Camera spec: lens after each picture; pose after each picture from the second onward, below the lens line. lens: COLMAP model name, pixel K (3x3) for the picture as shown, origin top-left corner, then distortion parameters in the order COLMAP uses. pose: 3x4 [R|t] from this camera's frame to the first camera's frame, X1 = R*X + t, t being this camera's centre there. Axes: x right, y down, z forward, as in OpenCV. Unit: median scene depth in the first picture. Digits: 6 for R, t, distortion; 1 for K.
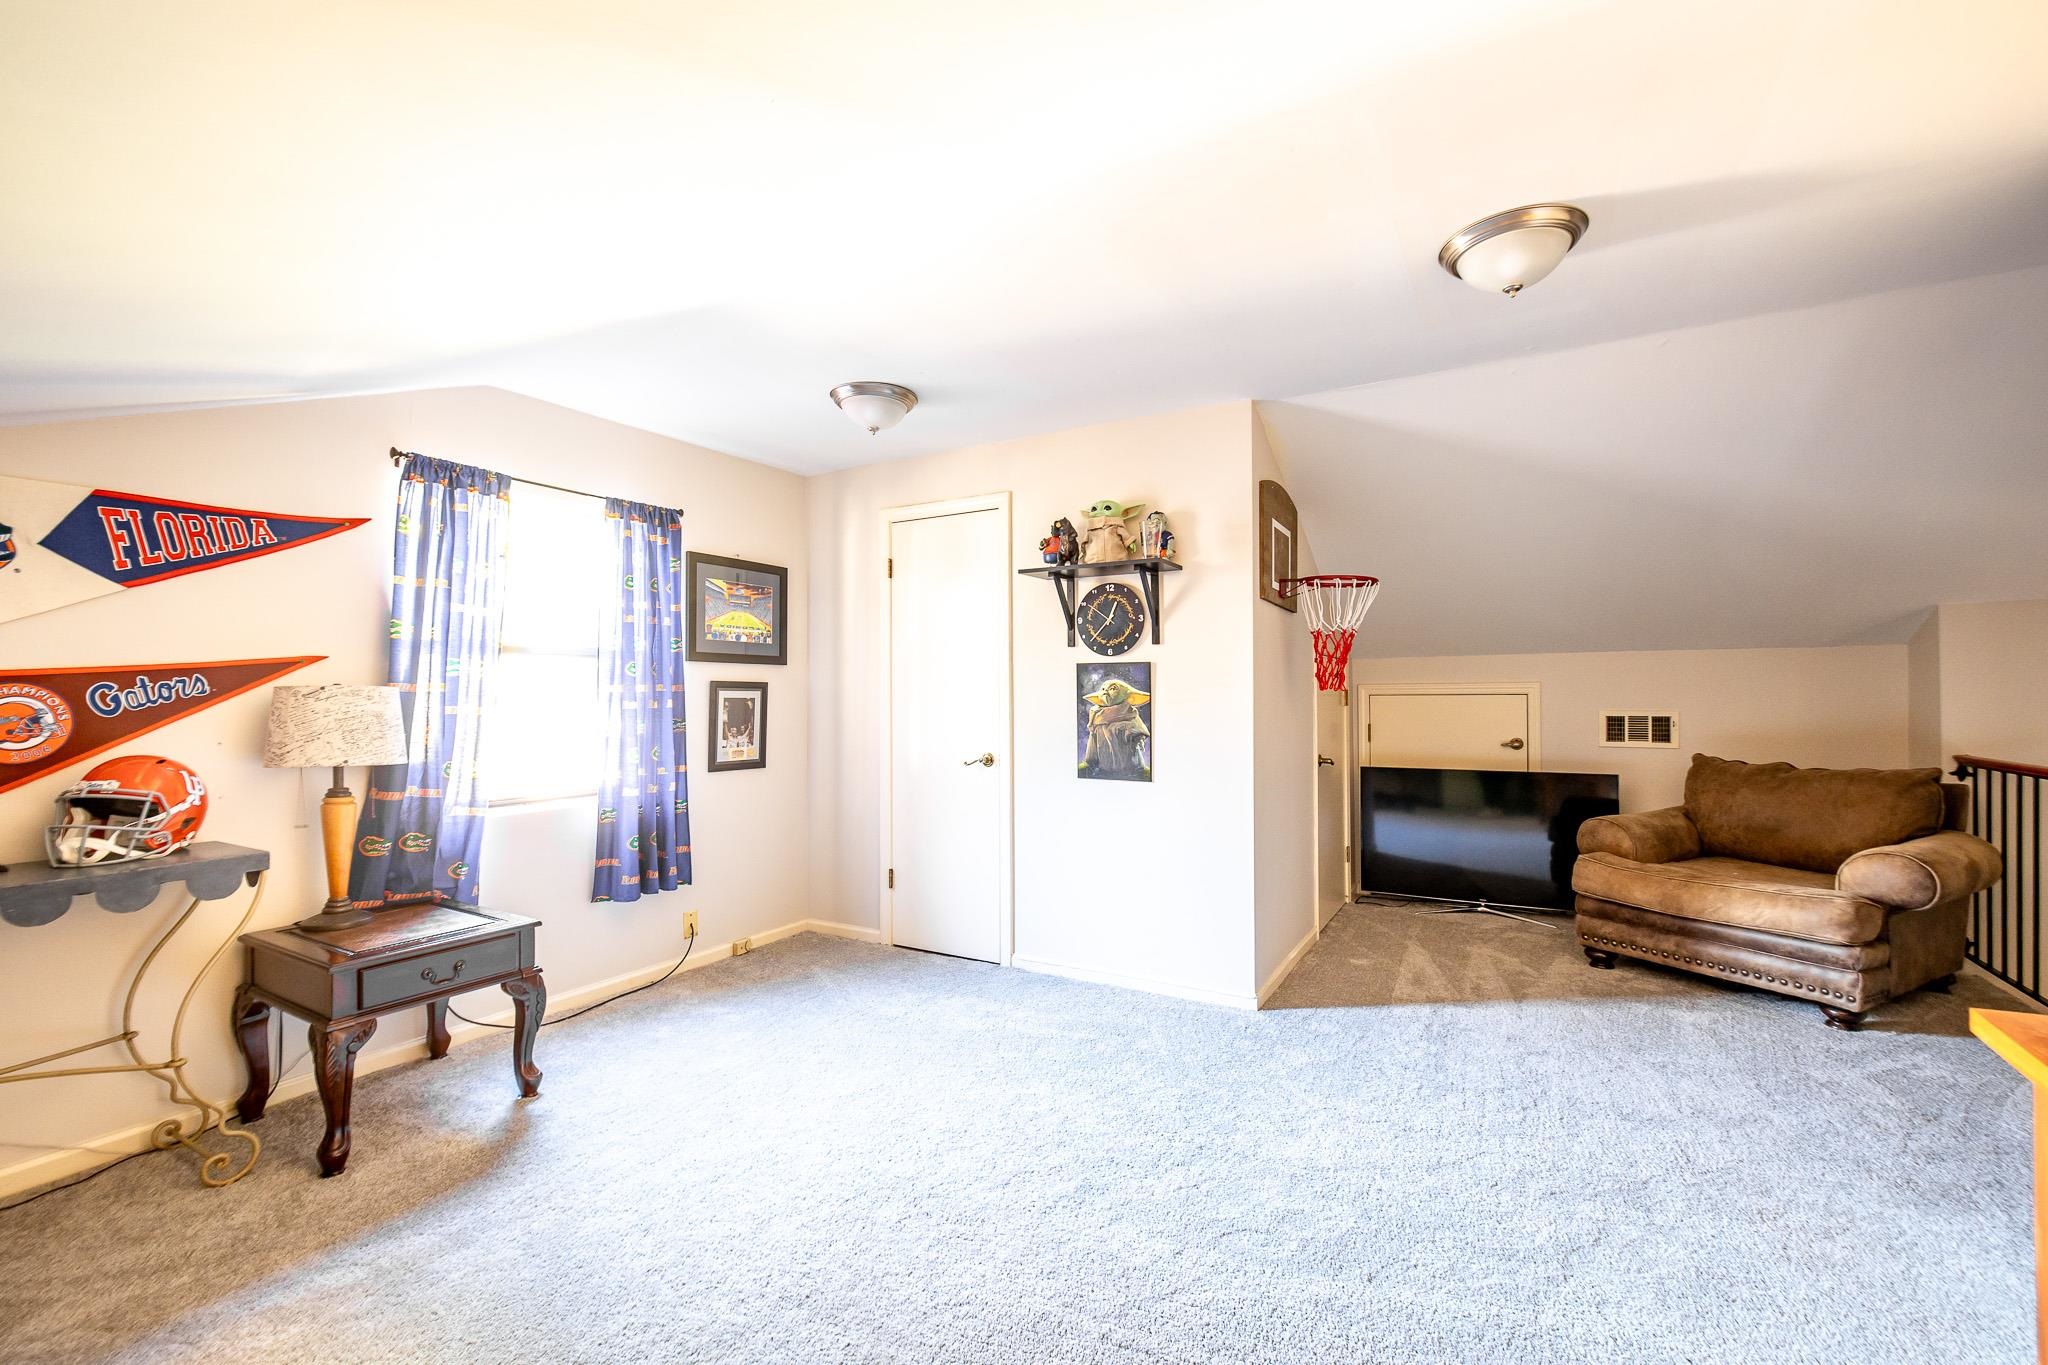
lens RADIAL K [[866.4, 0, 1020.8], [0, 866.4, 692.0], [0, 0, 1]] dist [0.002788, 0.000009]
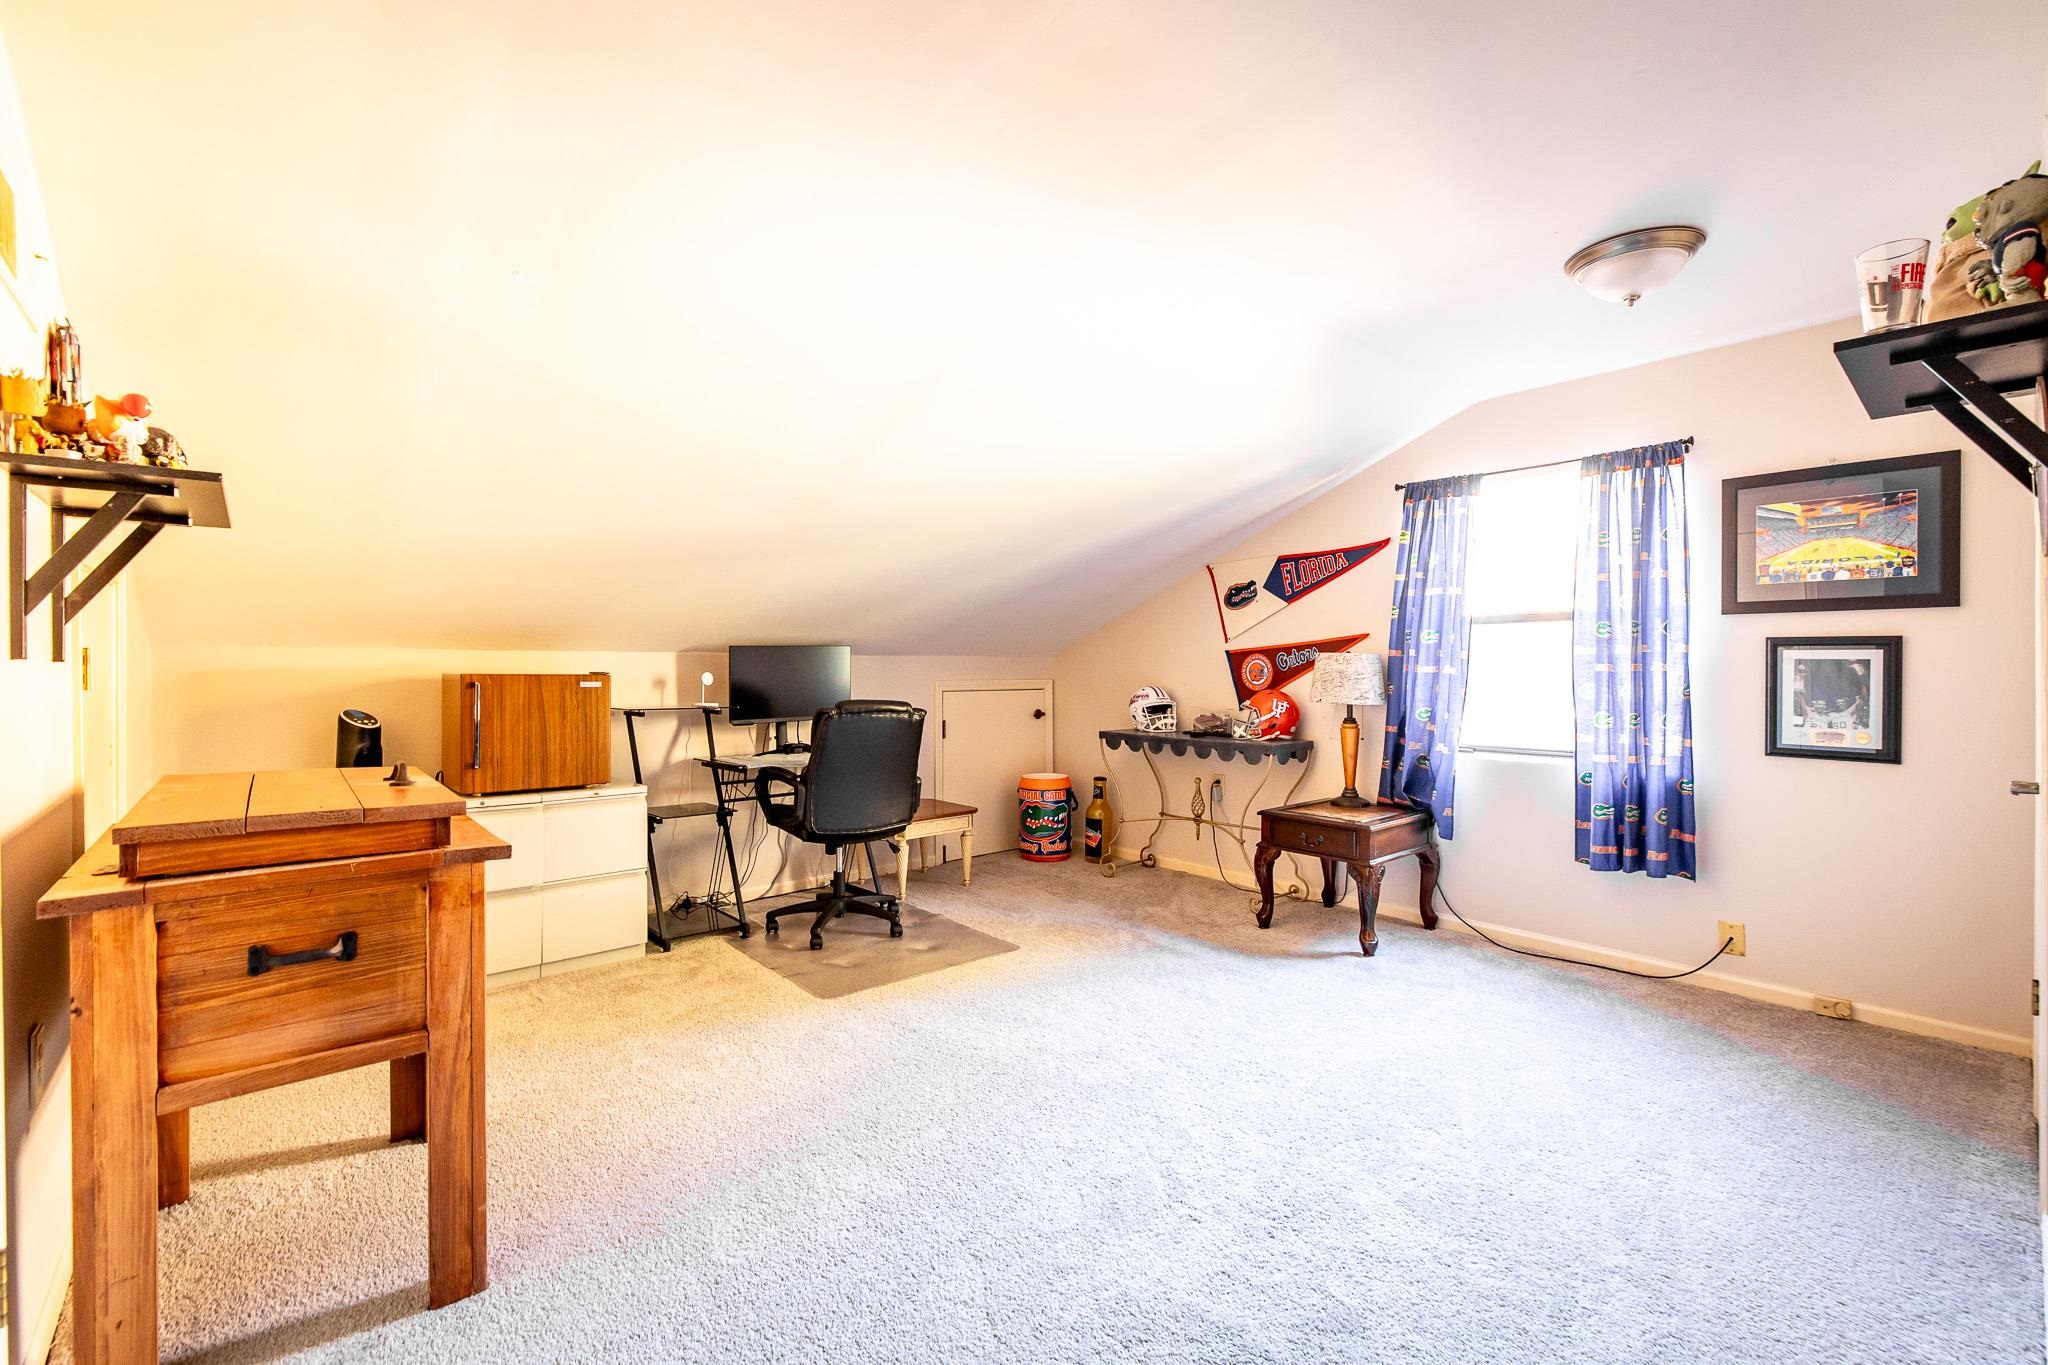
lens RADIAL K [[955.6, 0, 1023.0], [0, 955.6, 666.5], [0, 0, 1]] dist [0.000148, 0.000078]
pose [[-0.347711, 0.018100, -0.937427, 0.795193], [0.018571, 0.999750, 0.012415, -0.011826], [0.937418, -0.013092, -0.347960, 0.800448]]
